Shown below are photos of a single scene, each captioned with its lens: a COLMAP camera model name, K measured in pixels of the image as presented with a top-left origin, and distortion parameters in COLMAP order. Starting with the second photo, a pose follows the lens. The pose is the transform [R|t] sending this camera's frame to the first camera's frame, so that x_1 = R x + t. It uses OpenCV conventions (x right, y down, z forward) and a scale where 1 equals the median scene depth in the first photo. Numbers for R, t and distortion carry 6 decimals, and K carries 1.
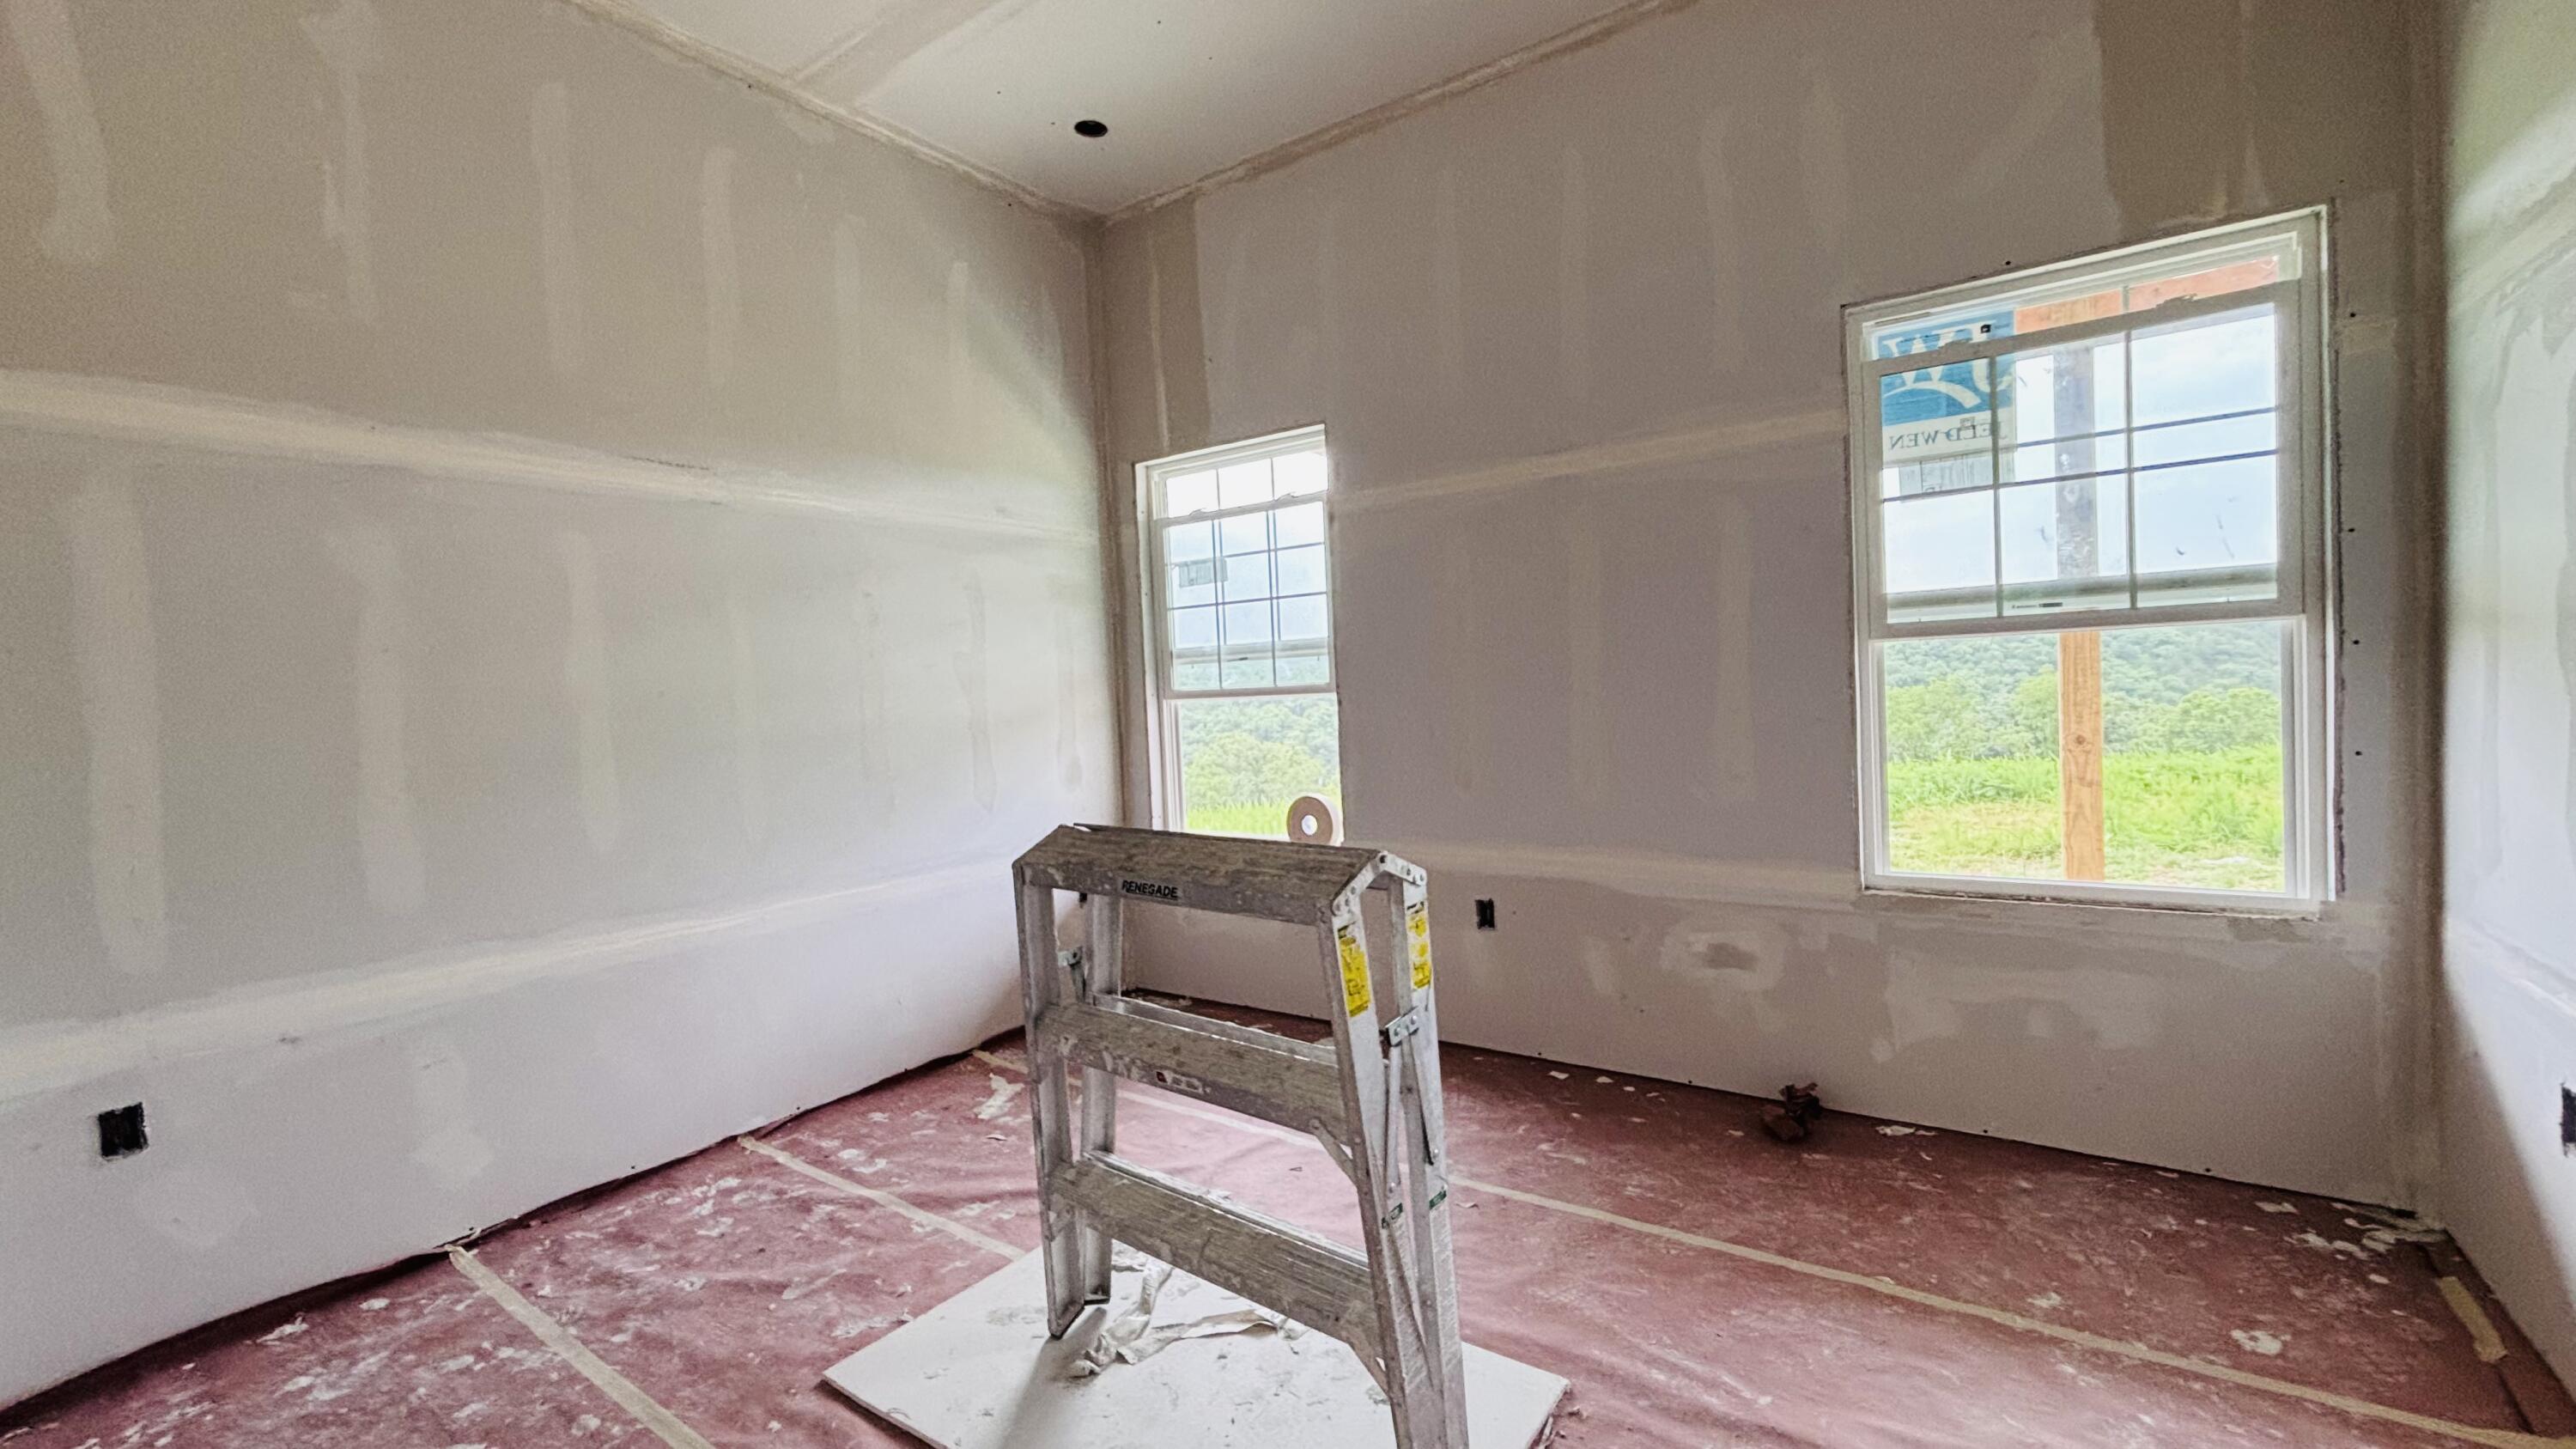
lens RADIAL K [[1065.1, 0, 1277.7], [0, 1065.1, 726.3], [0, 0, 1]] dist [0.003335, 0.001943]
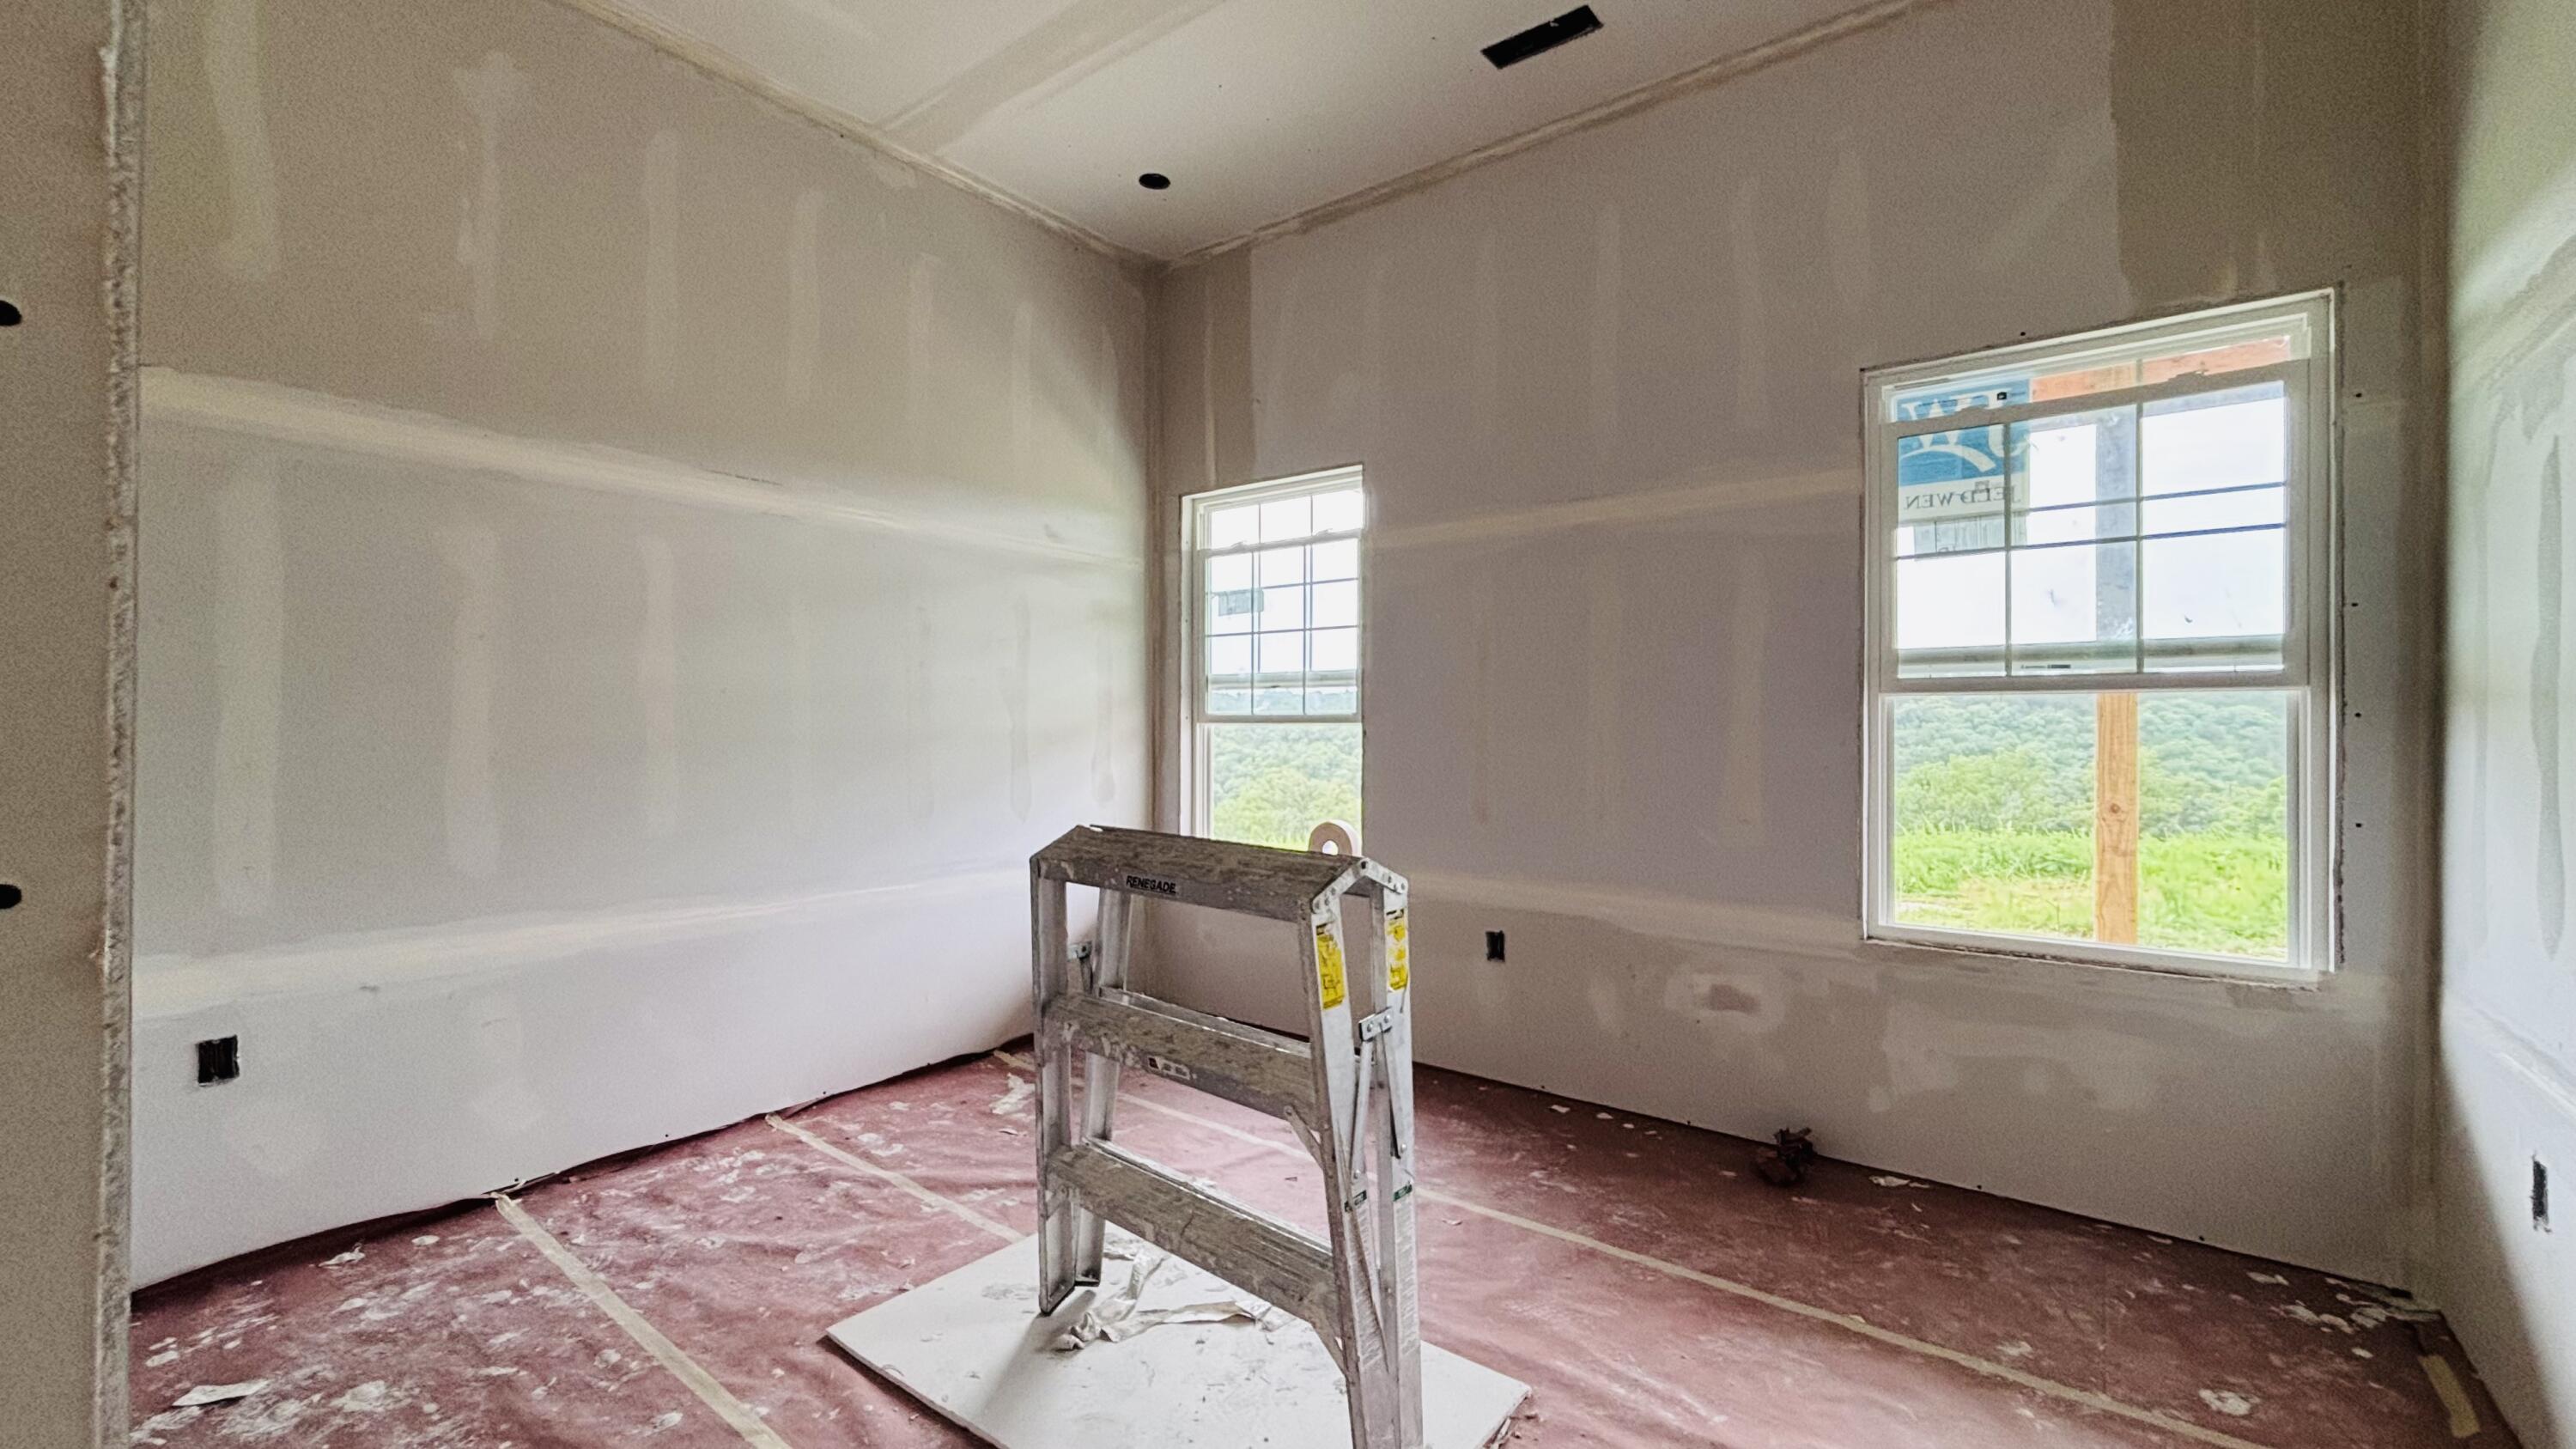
lens RADIAL K [[1065.1, 0, 1278.3], [0, 1065.1, 724.9], [0, 0, 1]] dist [0.003335, 0.001943]
pose [[0.997688, 0.048775, -0.047332, 0.033950], [-0.050453, 0.998116, -0.034924, 0.015363], [0.045540, 0.037231, 0.998268, -0.048372]]
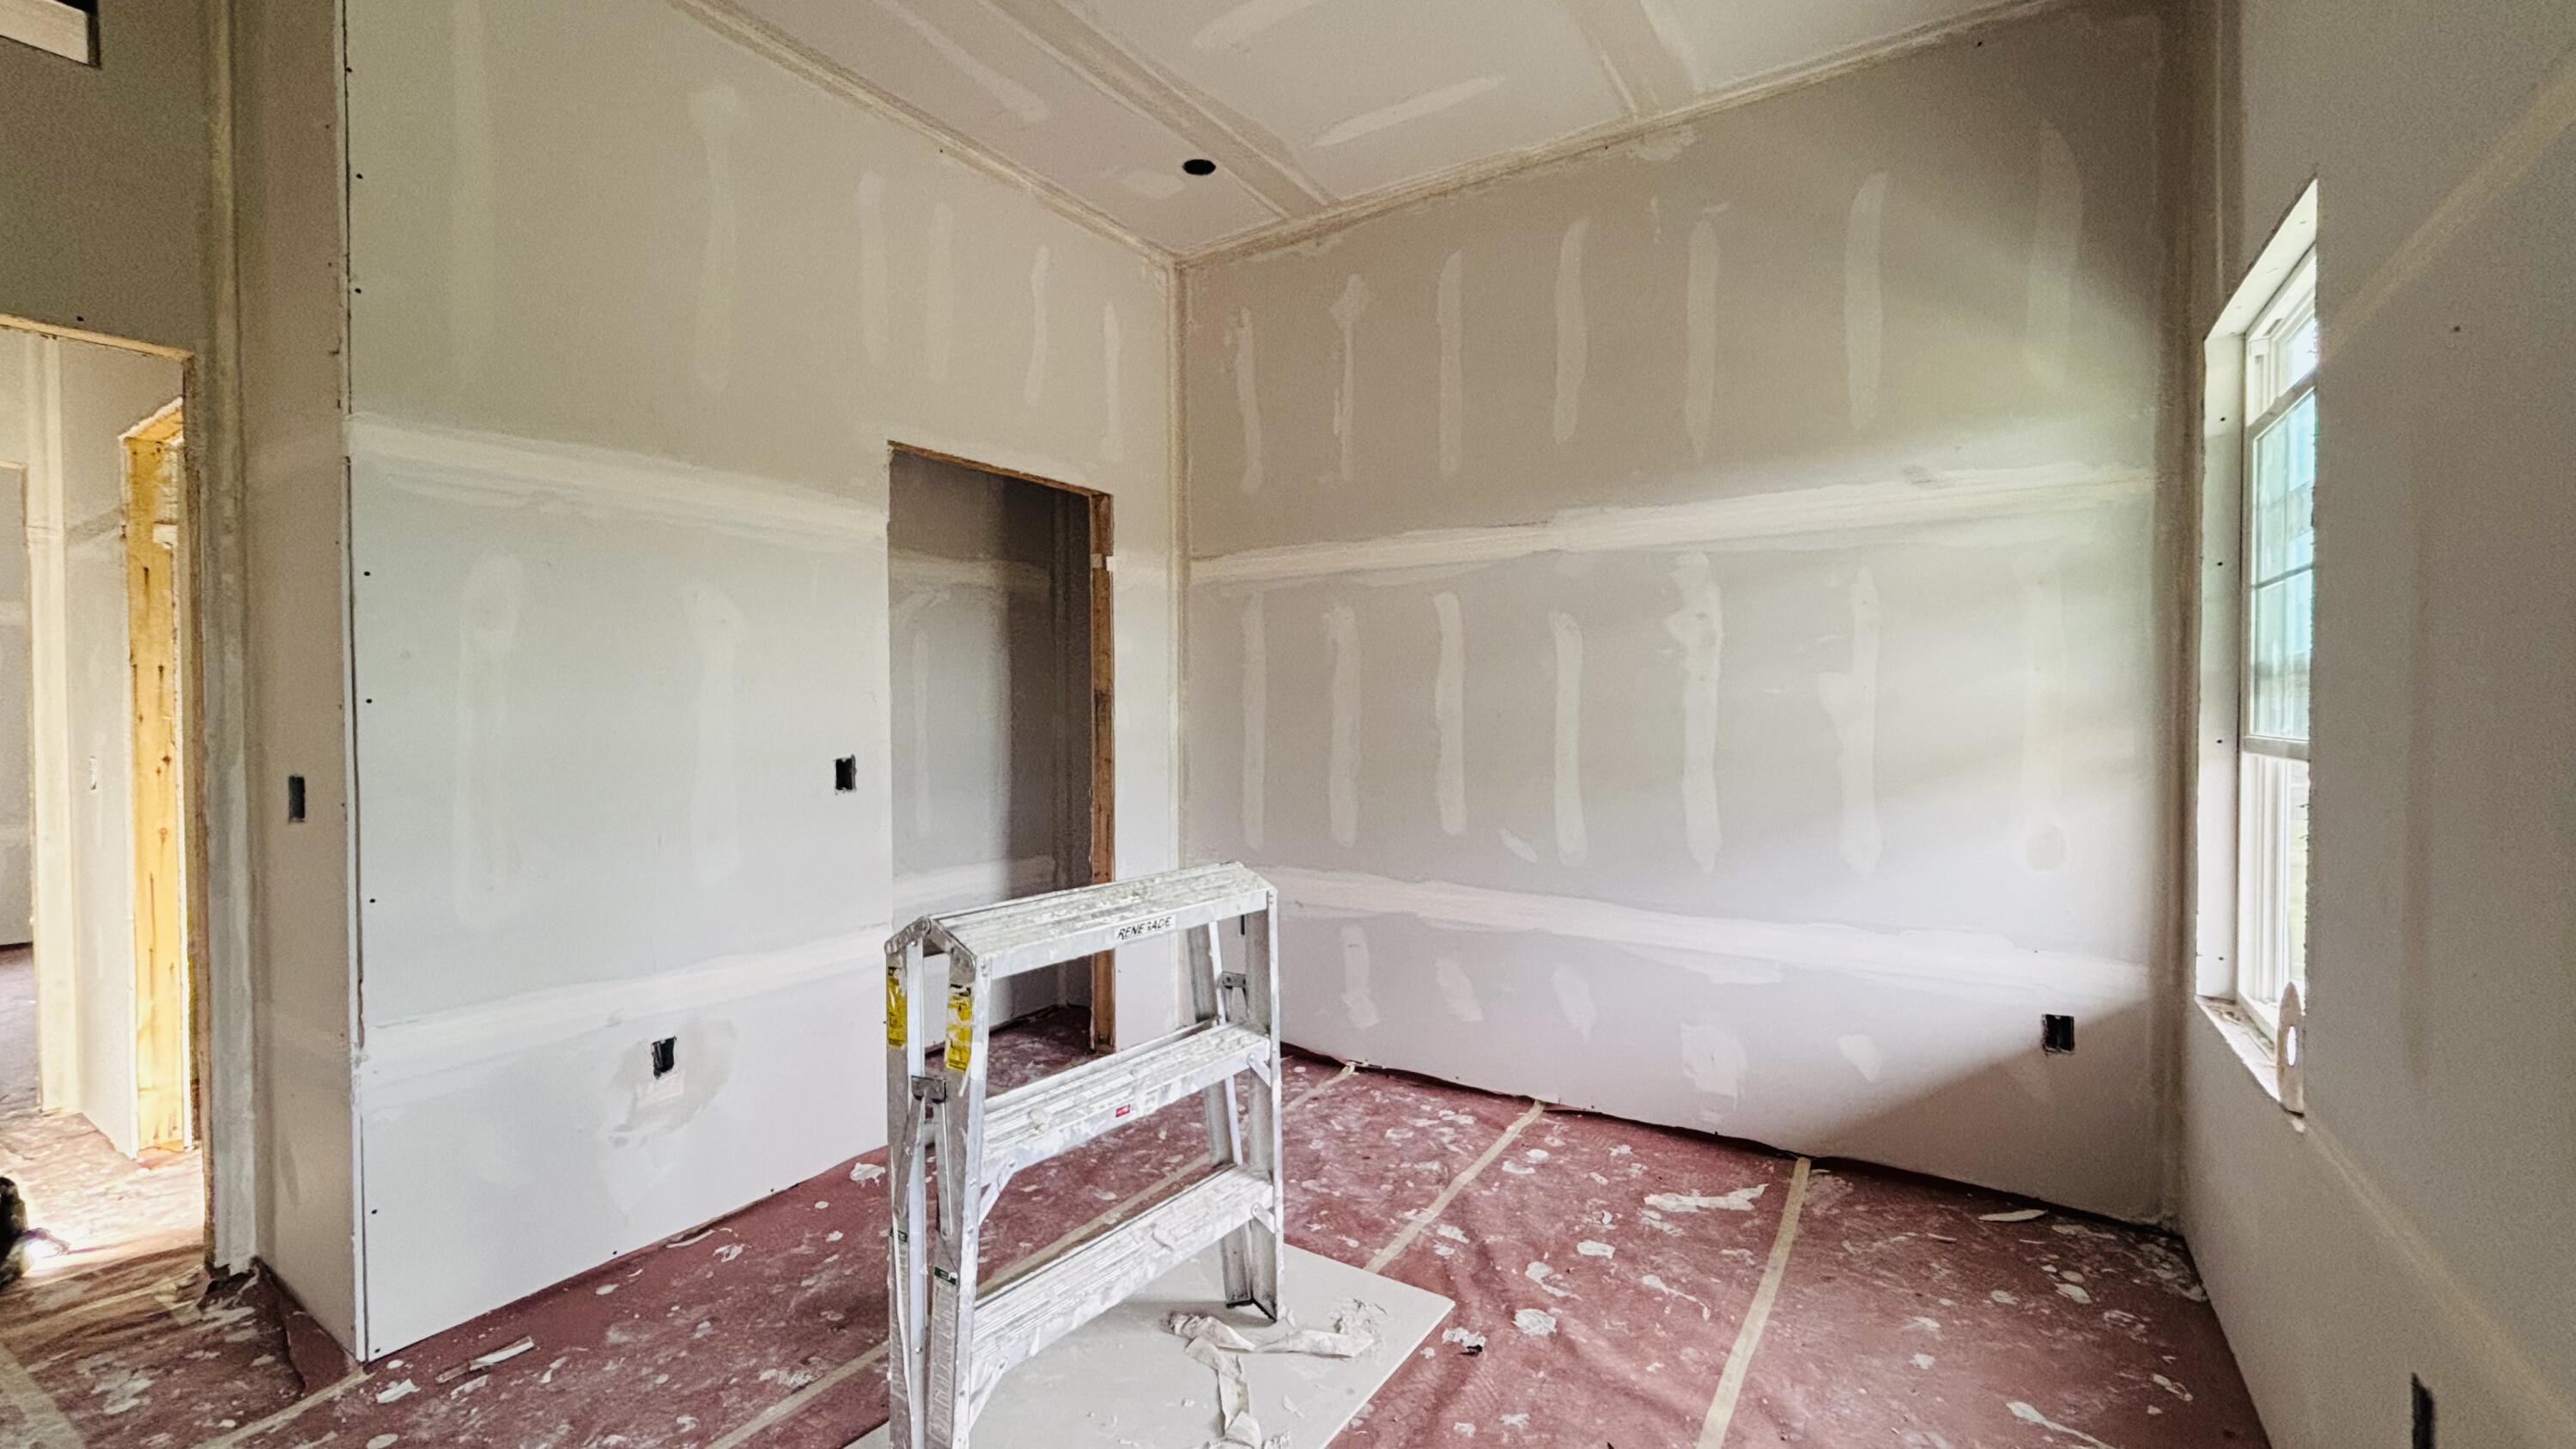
lens RADIAL K [[1065.1, 0, 1296.2], [0, 1065.1, 728.2], [0, 0, 1]] dist [0.003335, 0.001943]
pose [[0.038917, 0.065840, -0.997071, 0.733633], [-0.031591, 0.997409, 0.064629, -0.101133], [0.998743, 0.028983, 0.040896, 0.823128]]
